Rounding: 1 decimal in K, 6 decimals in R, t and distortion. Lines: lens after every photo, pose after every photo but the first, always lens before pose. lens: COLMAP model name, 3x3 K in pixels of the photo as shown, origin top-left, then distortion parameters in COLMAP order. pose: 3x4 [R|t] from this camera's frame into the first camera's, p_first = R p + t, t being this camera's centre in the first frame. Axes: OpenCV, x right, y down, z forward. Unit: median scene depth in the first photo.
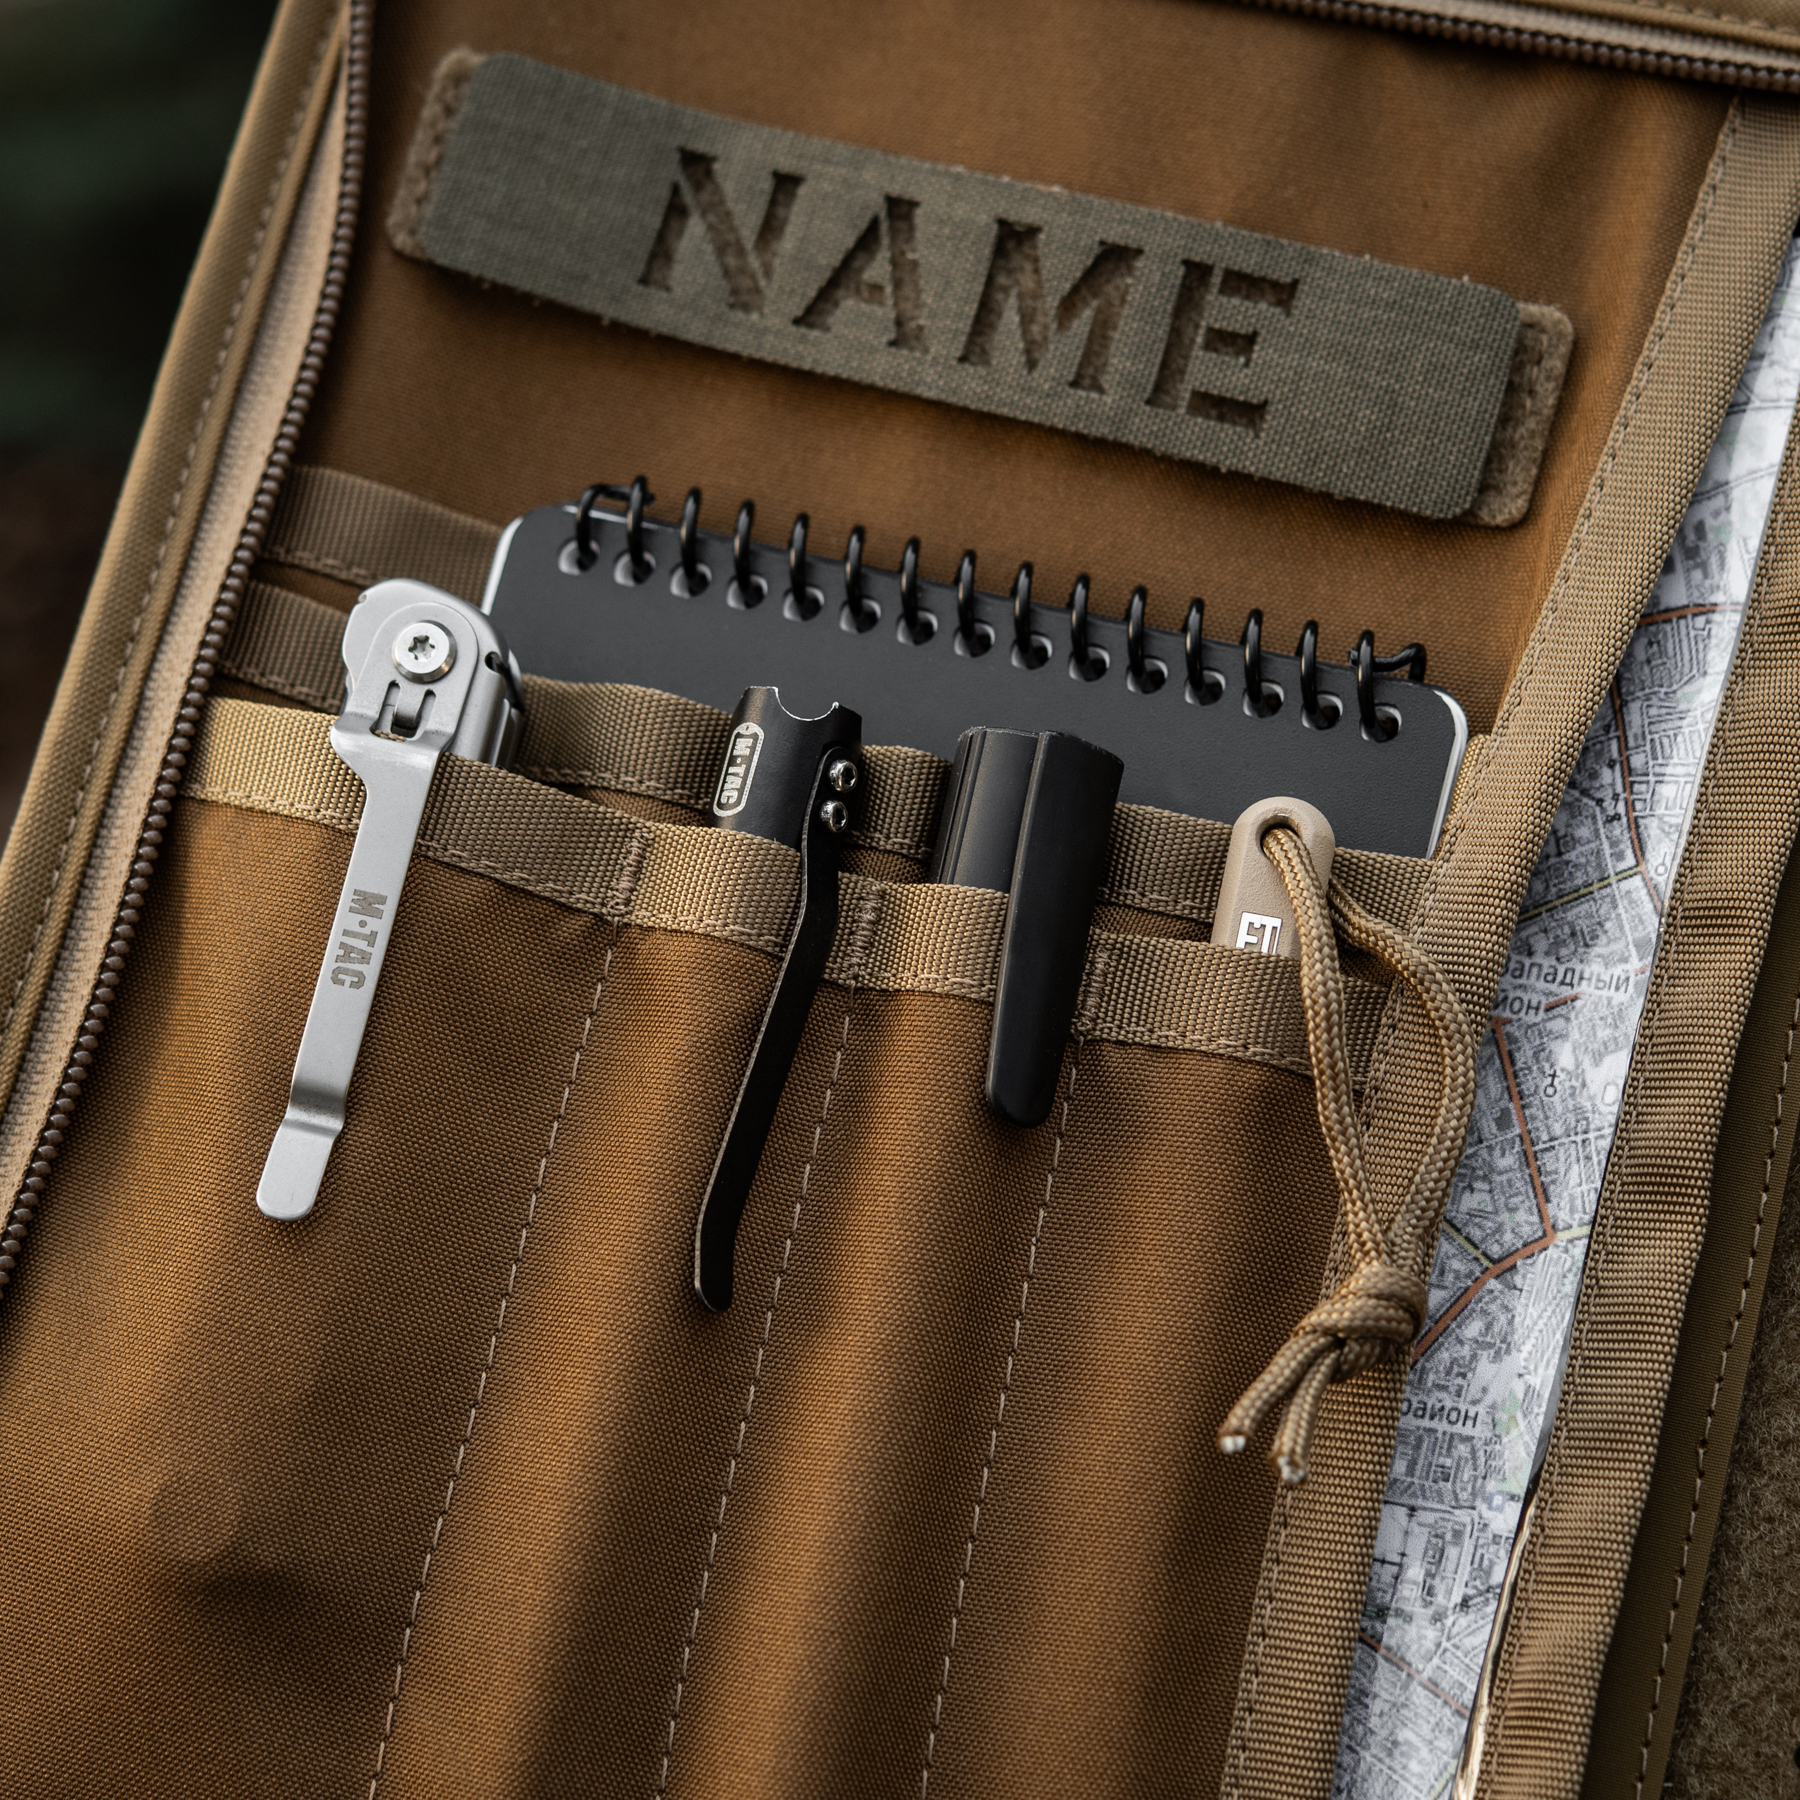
lens RADIAL K [[5059.6, 0, 900.0], [0, 5059.6, 900.0], [0, 0, 1]] dist [-0.160186, 1.158833]
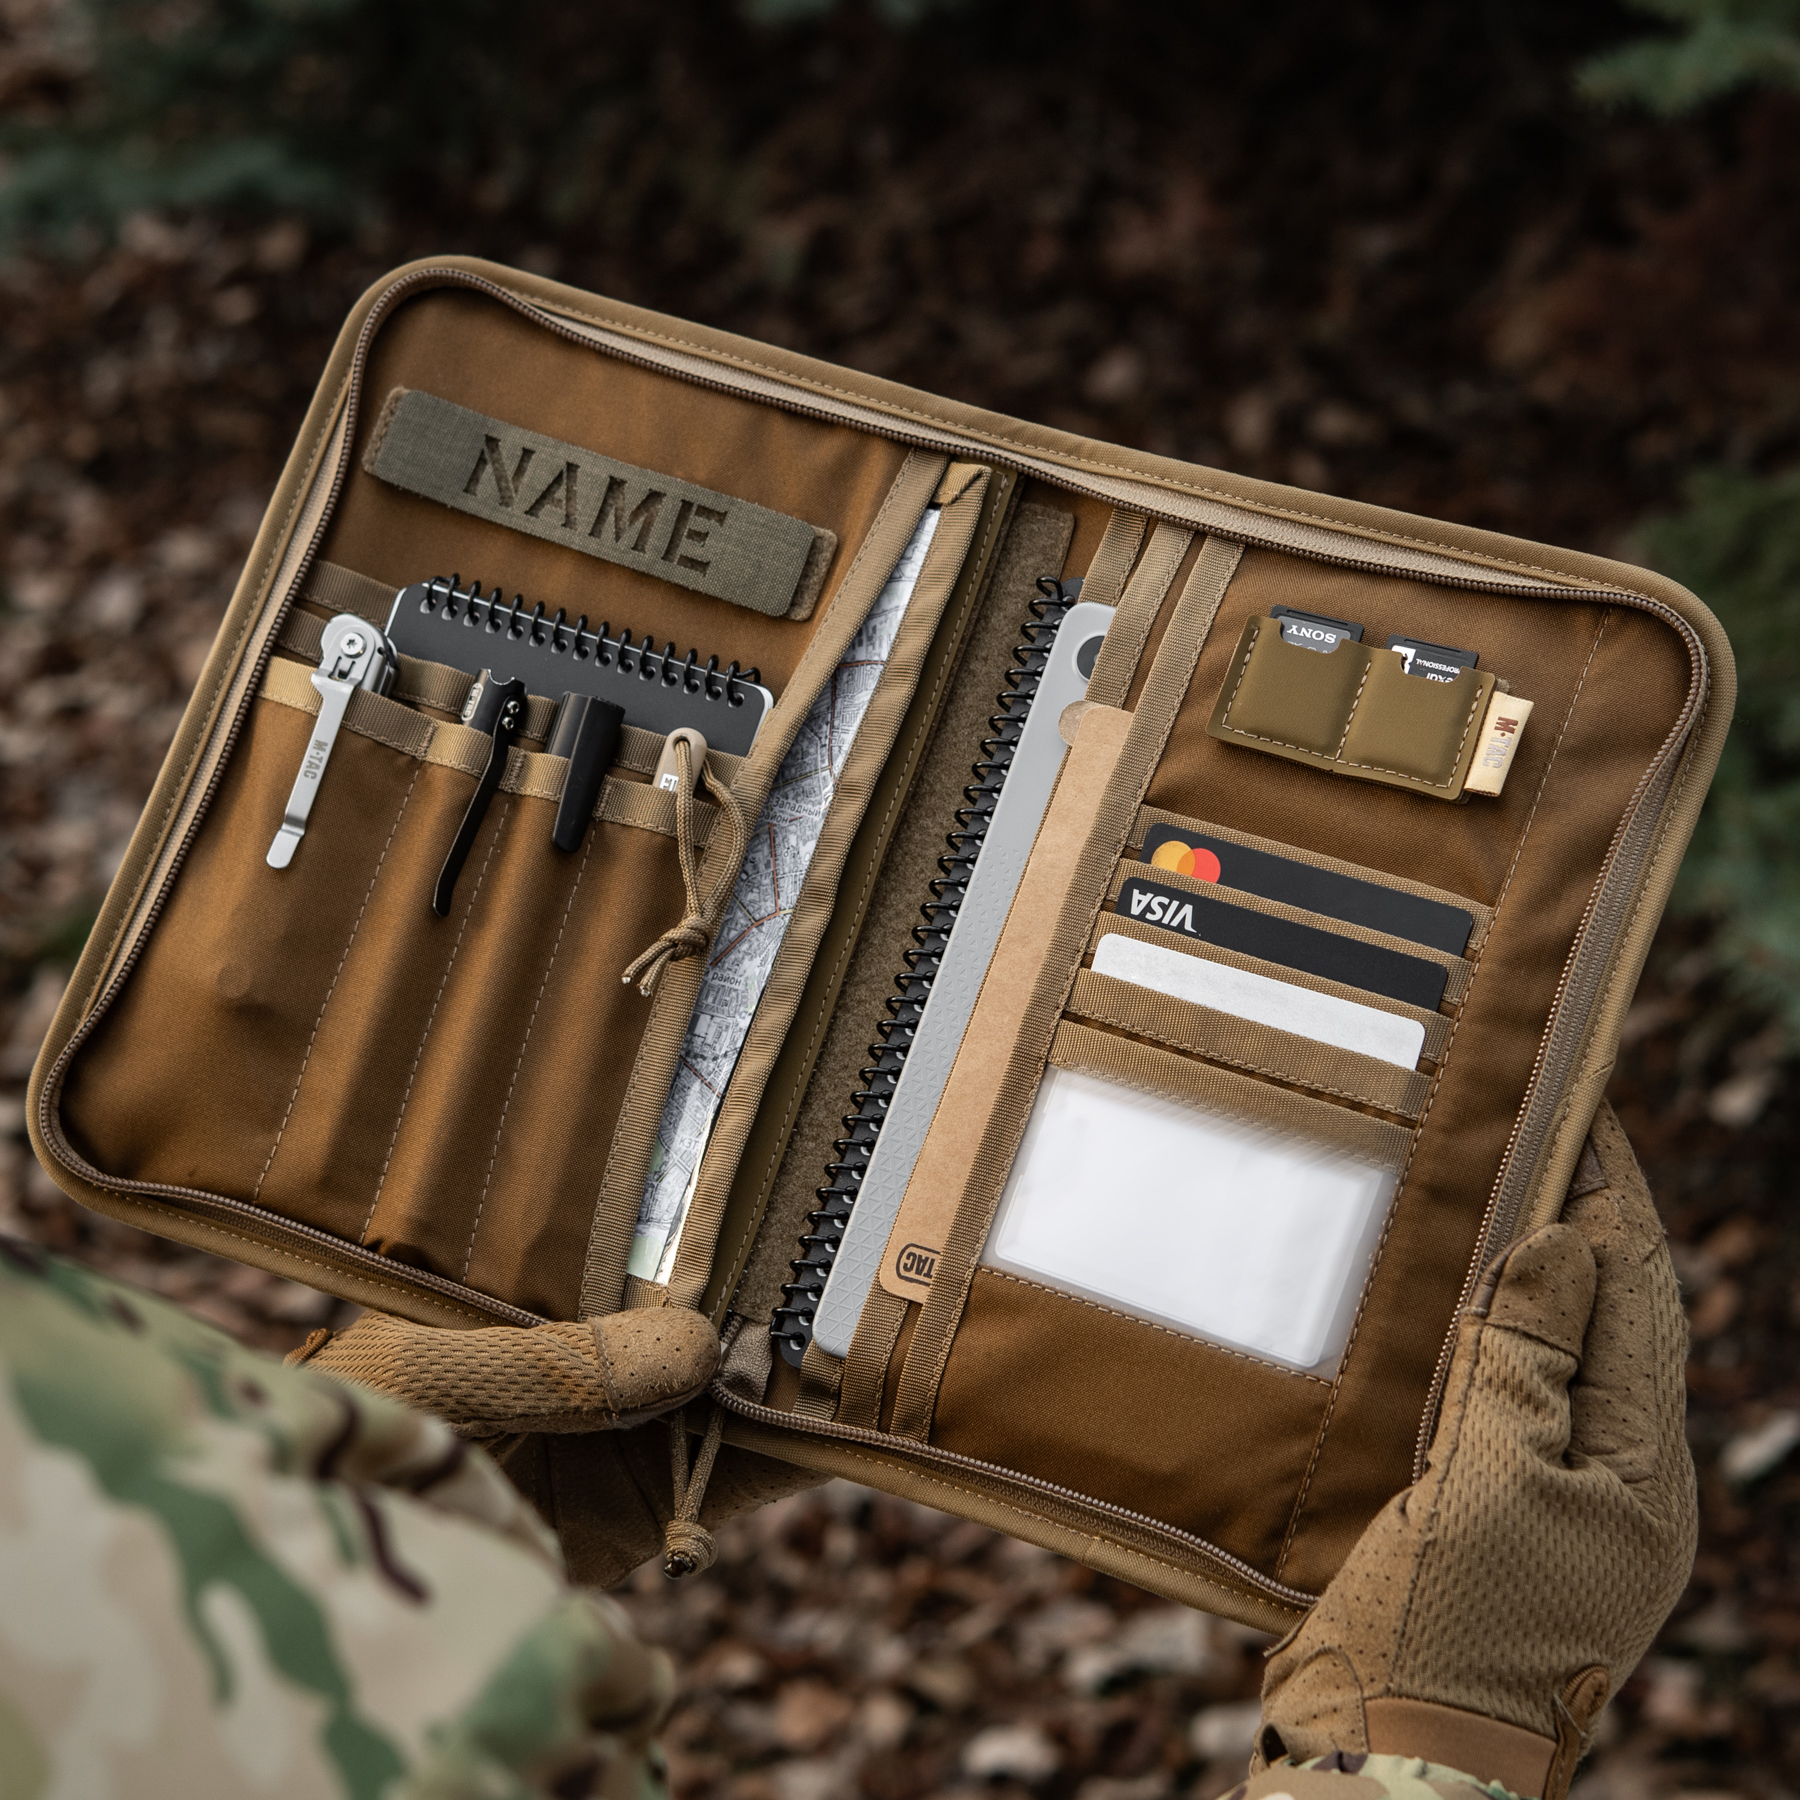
lens RADIAL K [[5059.6, 0, 900.0], [0, 5059.6, 900.0], [0, 0, 1]] dist [-0.160186, 1.158833]
pose [[0.992929, 0.073818, -0.092964, 0.413612], [-0.068544, 0.995919, 0.058703, -0.088692], [0.096918, -0.051916, 0.993937, -1.452435]]
